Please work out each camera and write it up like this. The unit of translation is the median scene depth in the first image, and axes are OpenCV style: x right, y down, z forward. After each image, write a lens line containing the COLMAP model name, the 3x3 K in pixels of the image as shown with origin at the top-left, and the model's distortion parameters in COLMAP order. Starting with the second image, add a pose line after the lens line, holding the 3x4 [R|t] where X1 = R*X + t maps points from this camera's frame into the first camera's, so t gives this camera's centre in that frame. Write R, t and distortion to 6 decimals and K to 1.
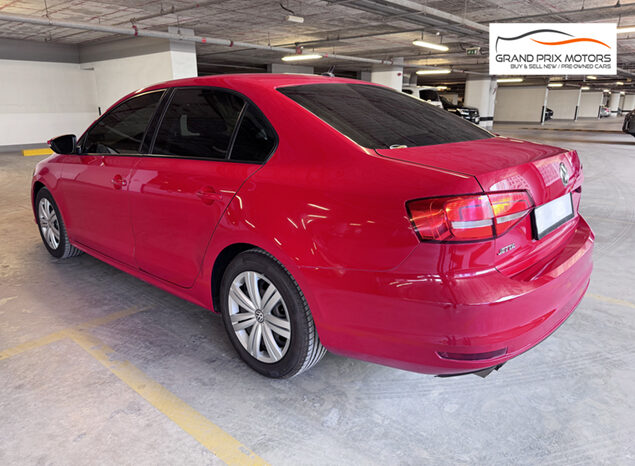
lens RADIAL K [[458.4, 0, 317.5], [0, 458.4, 233.0], [0, 0, 1]] dist [0.050057, -0.047726]
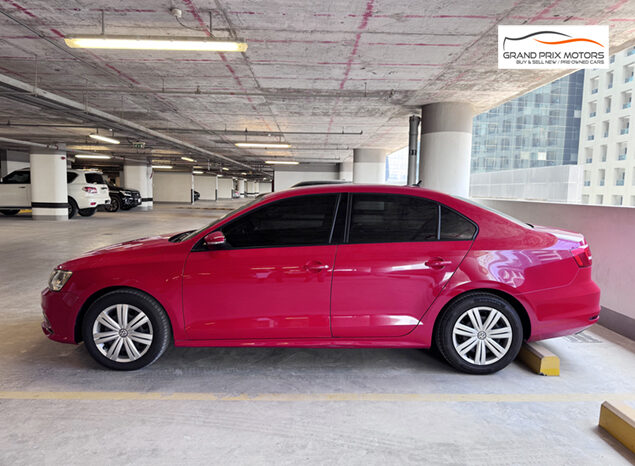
lens RADIAL K [[458.4, 0, 317.5], [0, 458.4, 233.0], [0, 0, 1]] dist [0.050057, -0.047726]
pose [[0.746797, -0.052596, 0.662969, -0.069879], [0.161219, 0.981451, -0.103742, 0.012390], [-0.645215, 0.184357, 0.741424, -0.072410]]
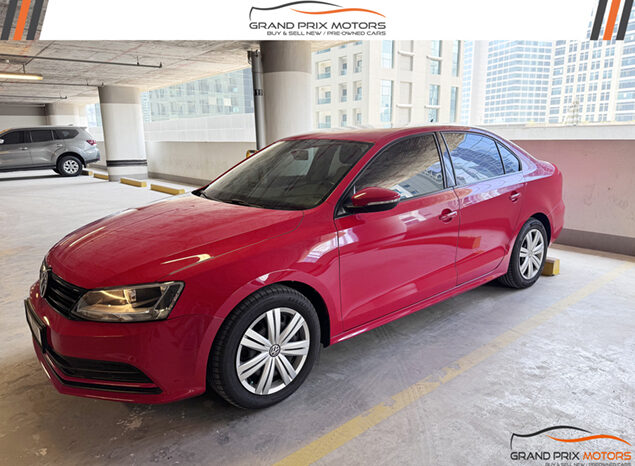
lens RADIAL K [[458.4, 0, 317.5], [0, 458.4, 233.0], [0, 0, 1]] dist [0.050057, -0.047726]
pose [[0.143590, -0.208115, 0.967507, -0.114911], [0.277393, 0.946912, 0.162516, -0.023658], [-0.949966, 0.245044, 0.193697, 0.066307]]
